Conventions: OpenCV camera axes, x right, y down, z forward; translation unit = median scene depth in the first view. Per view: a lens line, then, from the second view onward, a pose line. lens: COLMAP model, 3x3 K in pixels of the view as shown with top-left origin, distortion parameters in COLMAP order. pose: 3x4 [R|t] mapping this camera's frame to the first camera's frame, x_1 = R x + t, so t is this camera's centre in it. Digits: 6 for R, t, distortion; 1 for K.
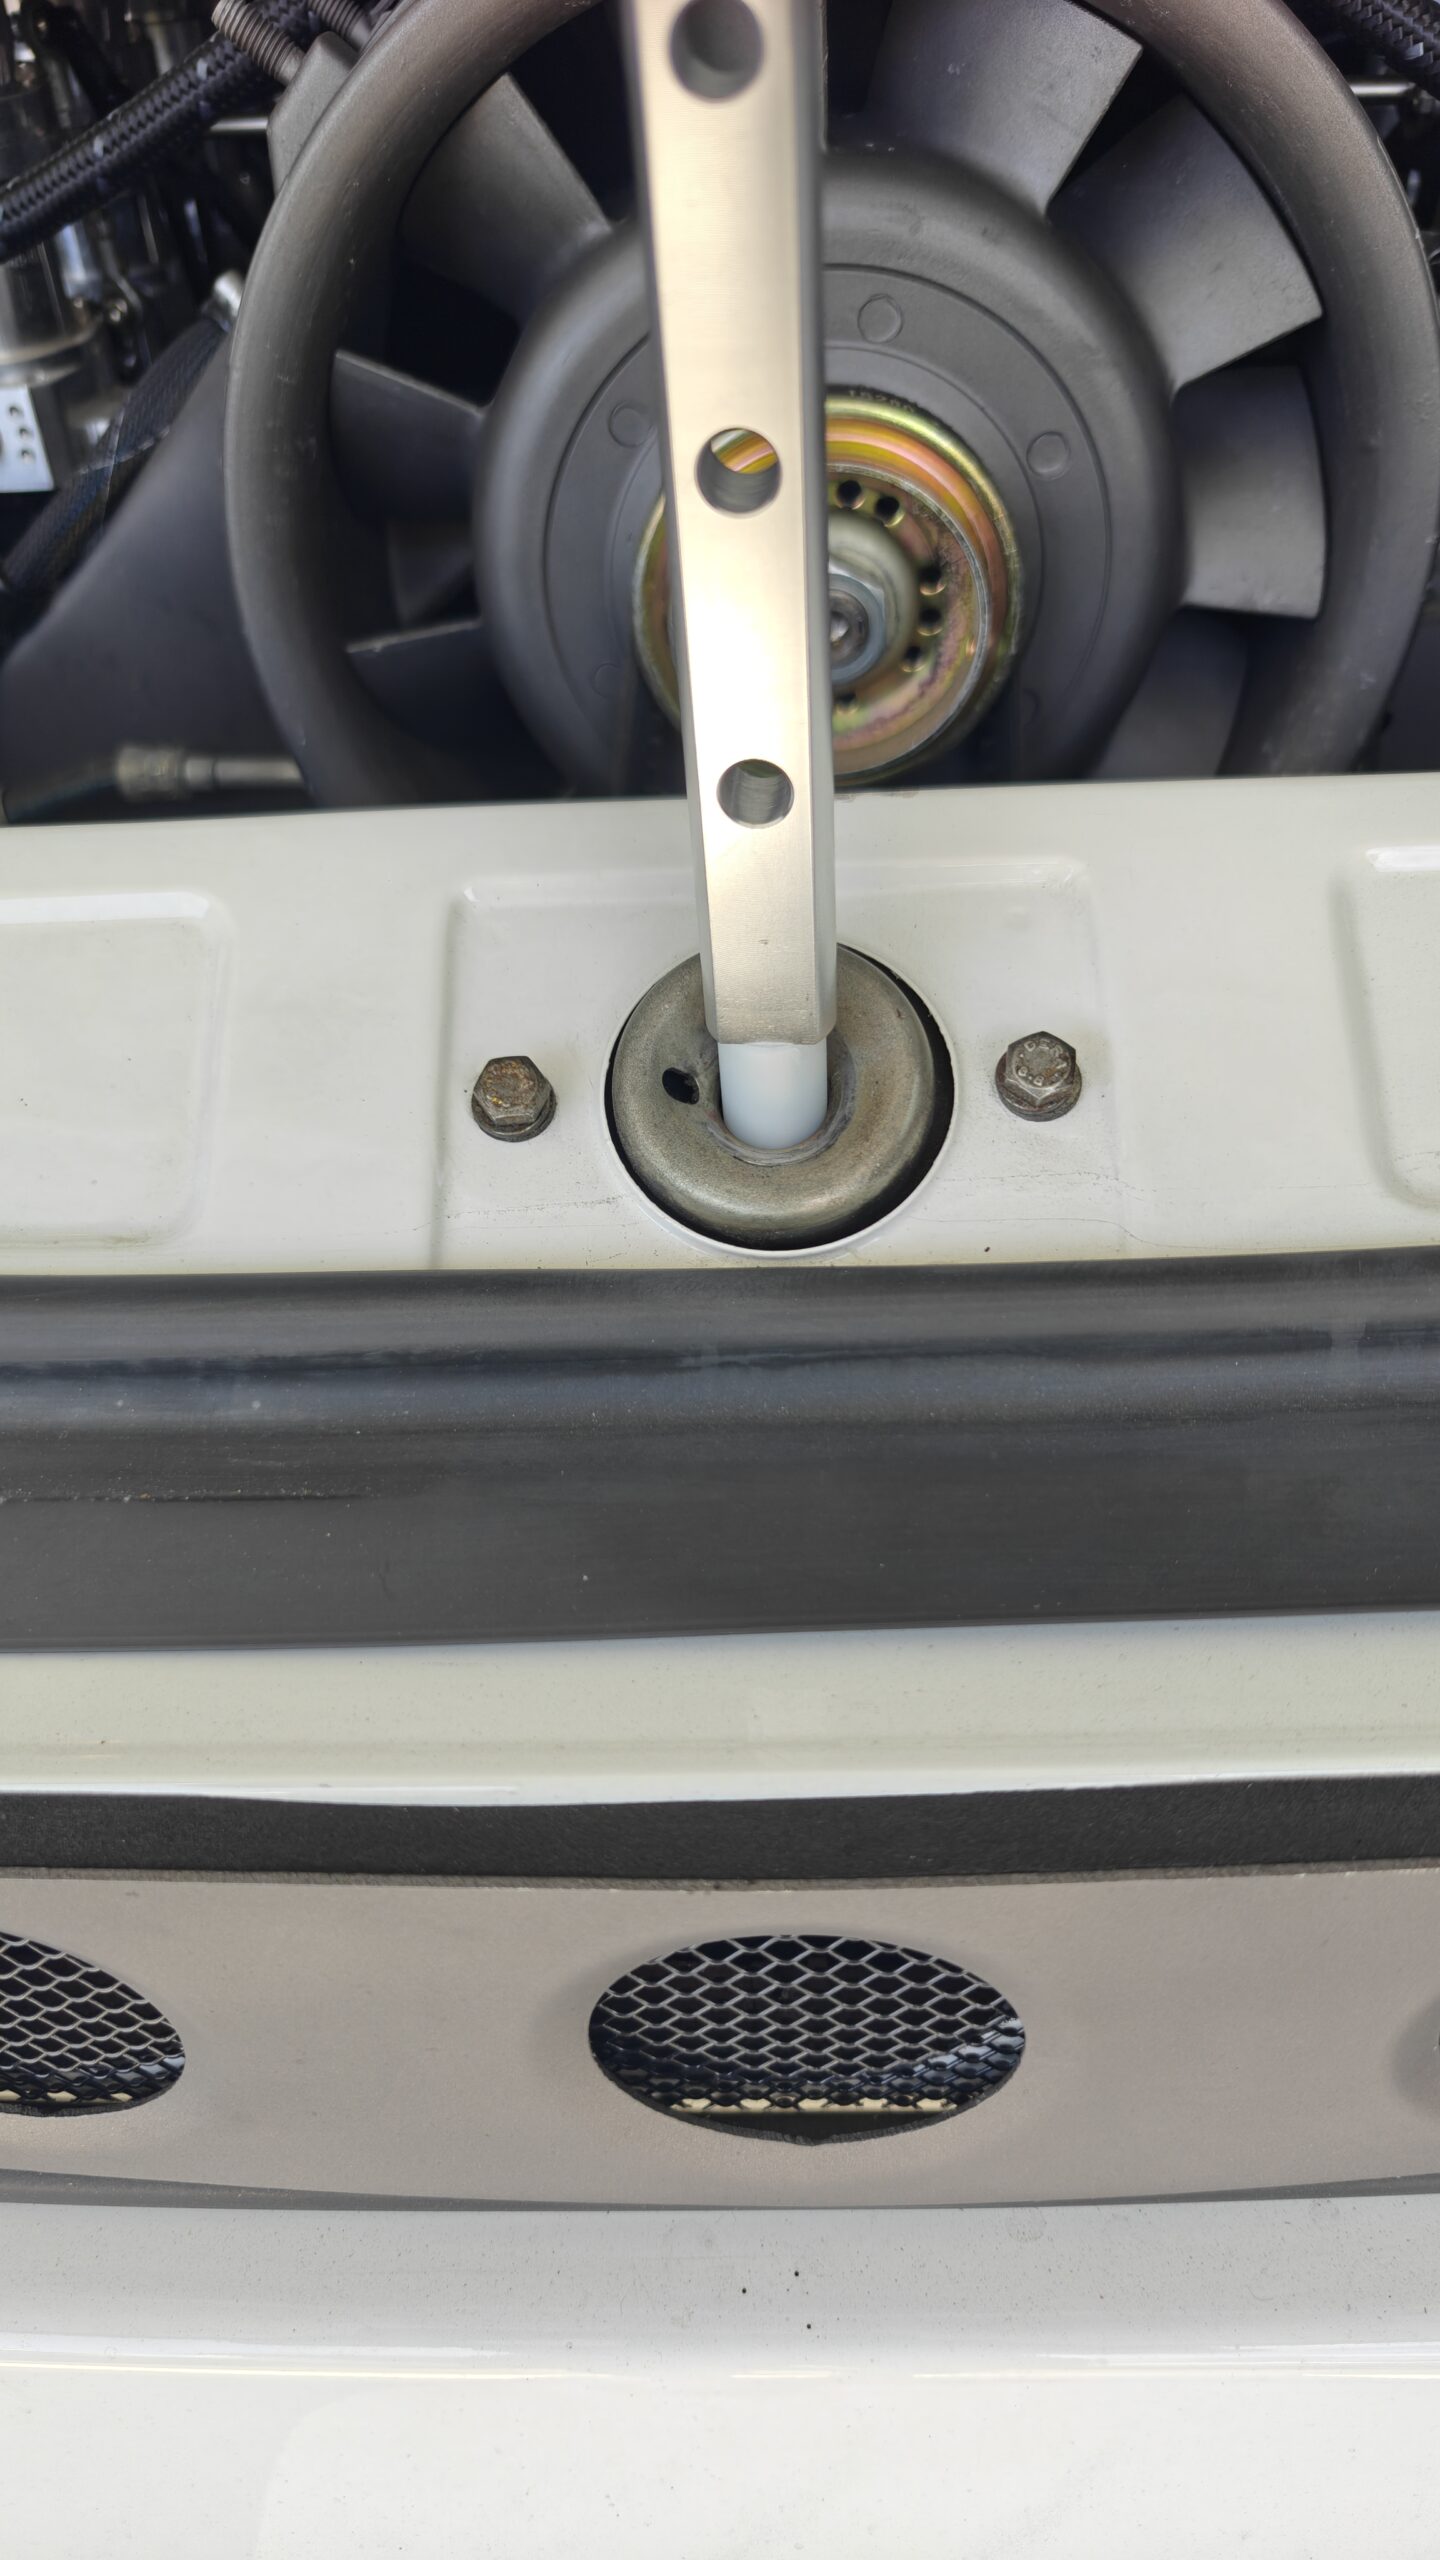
lens RADIAL K [[1797.6, 0, 720.0], [0, 1797.6, 1280.0], [0, 0, 1]] dist [0.001767, 0.001838]
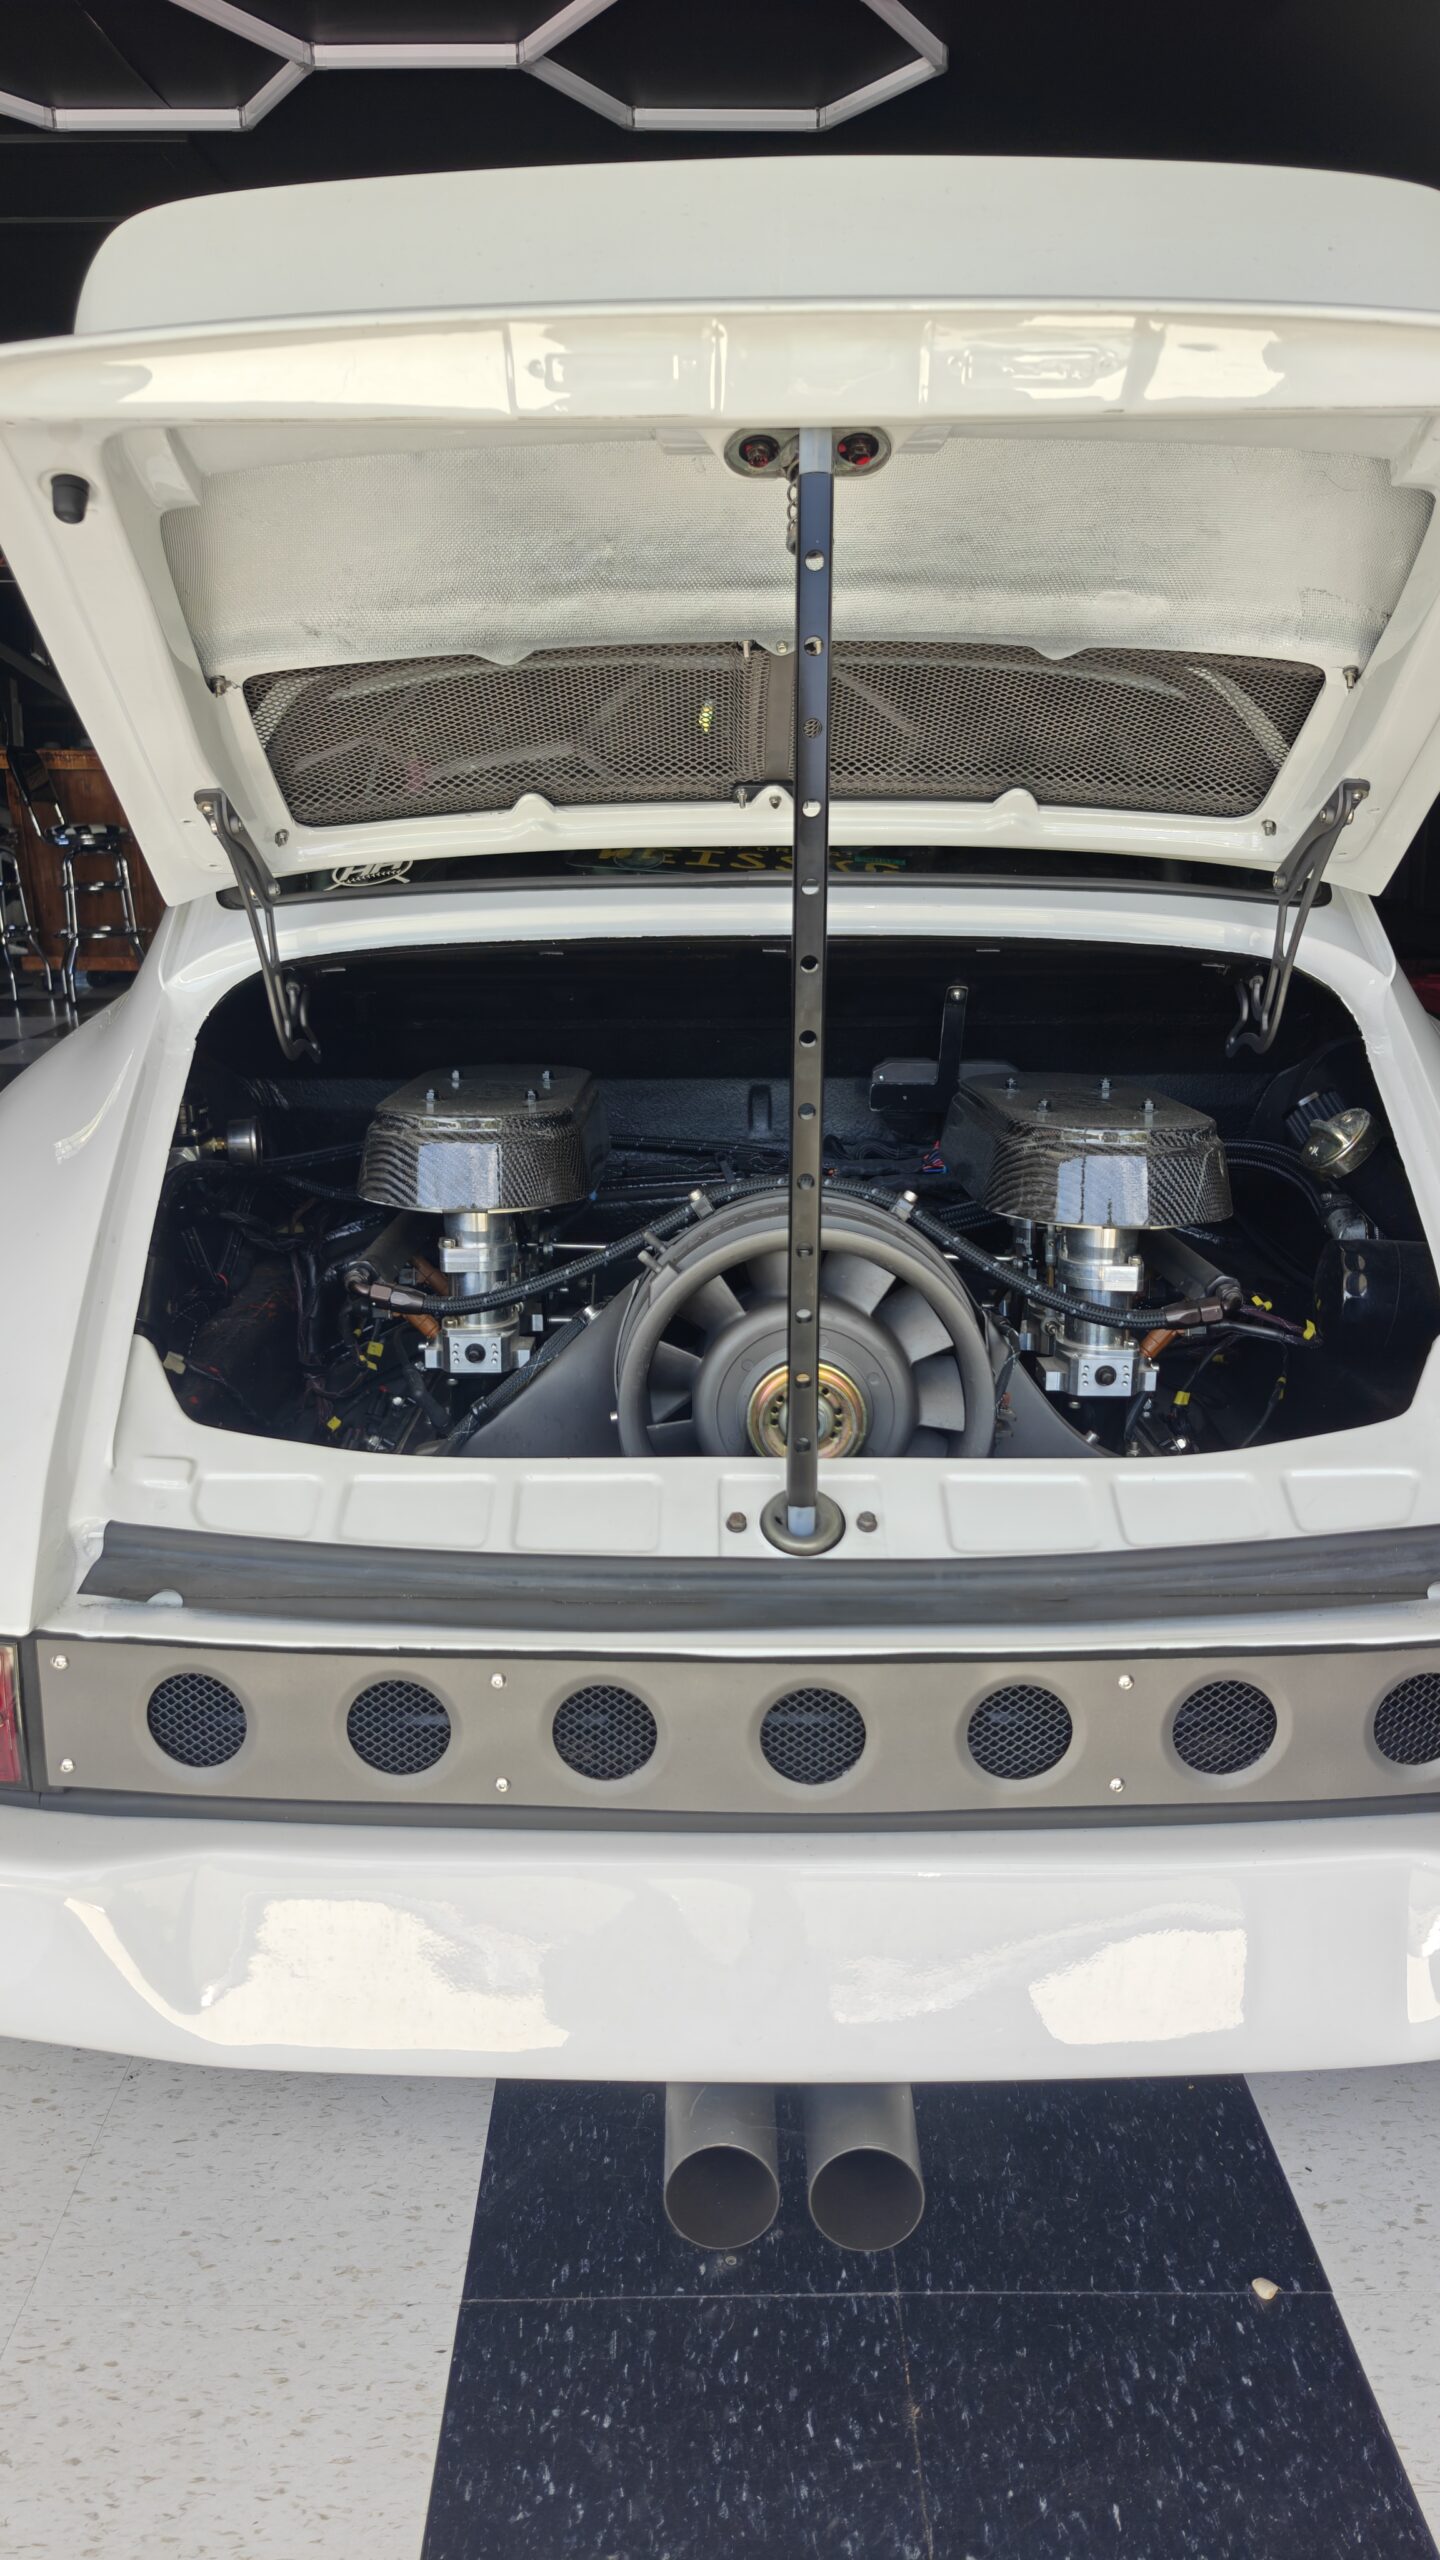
lens RADIAL K [[1736.5, 0, 721.1], [0, 1736.5, 1271.9], [0, 0, 1]] dist [0.032857, -0.052184]
pose [[0.998178, 0.046175, 0.038837, -0.250185], [-0.023101, 0.887108, -0.460984, 0.908275], [-0.055739, 0.459247, 0.886558, -2.053831]]
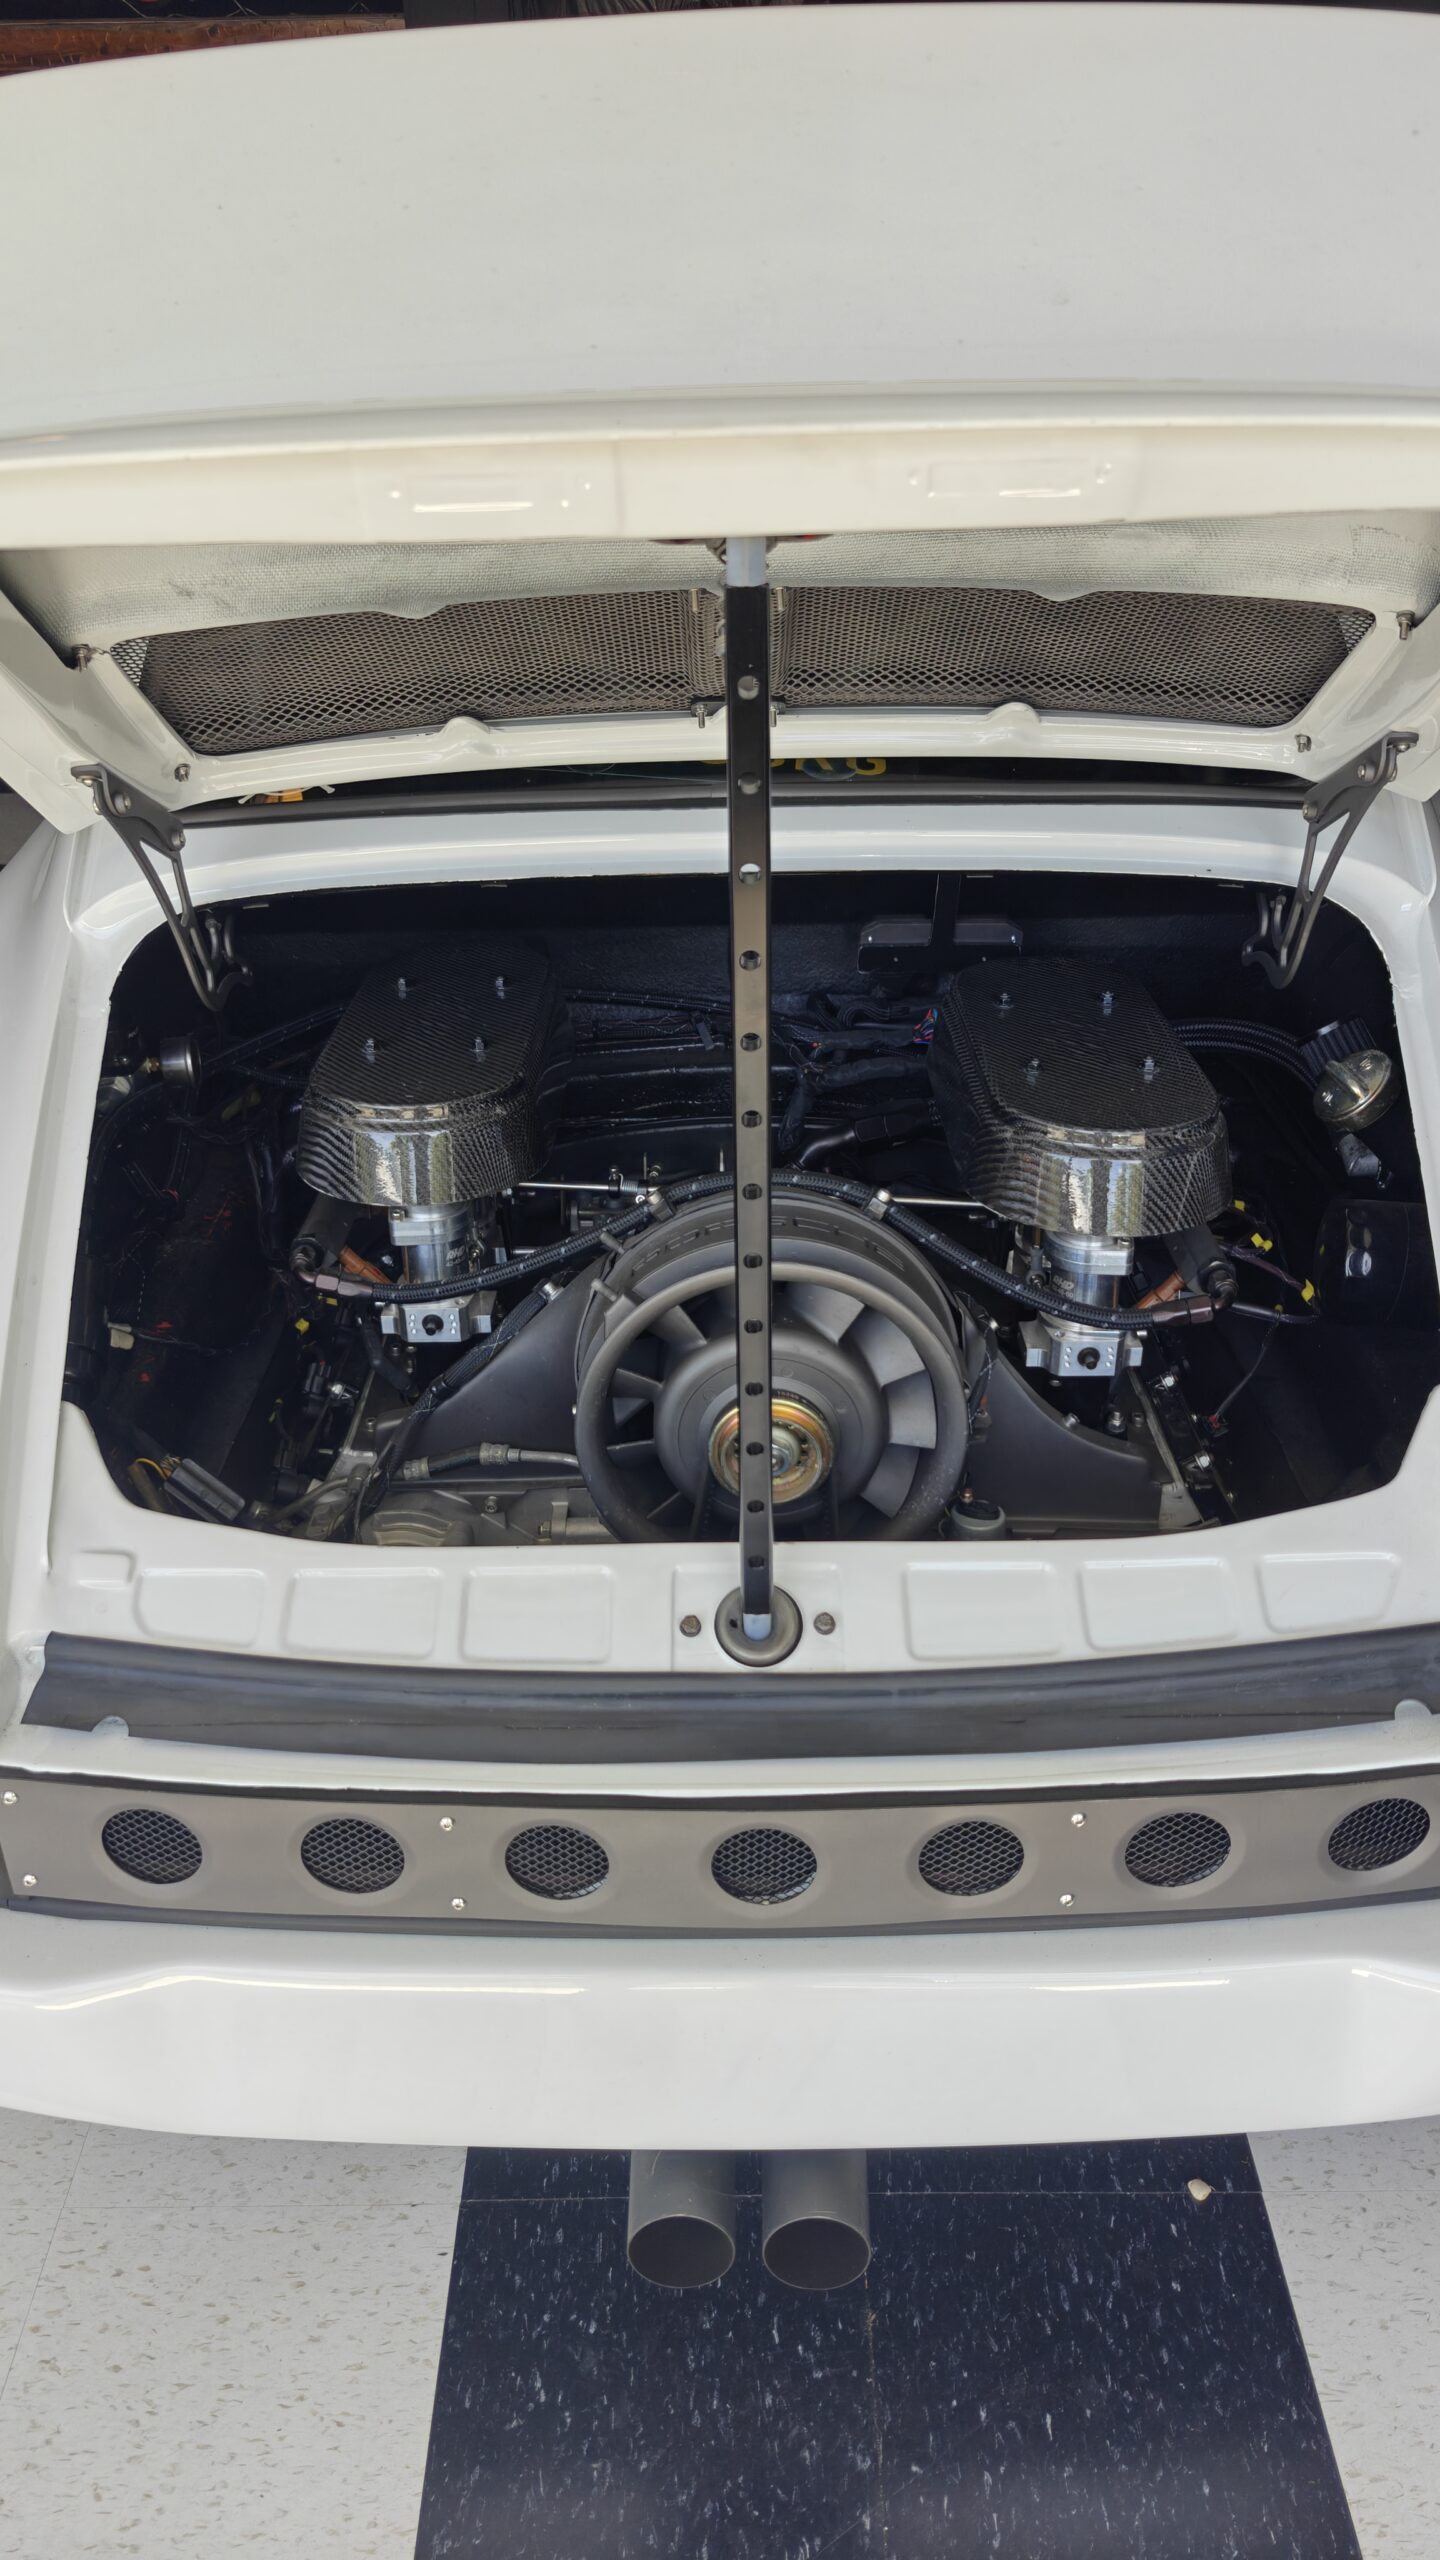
lens RADIAL K [[1736.5, 0, 721.1], [0, 1736.5, 1271.9], [0, 0, 1]] dist [0.032857, -0.052184]
pose [[0.999082, 0.025217, 0.034627, -0.152483], [-0.016916, 0.974921, -0.221909, -0.011058], [-0.039354, 0.221120, 0.974452, -2.177606]]
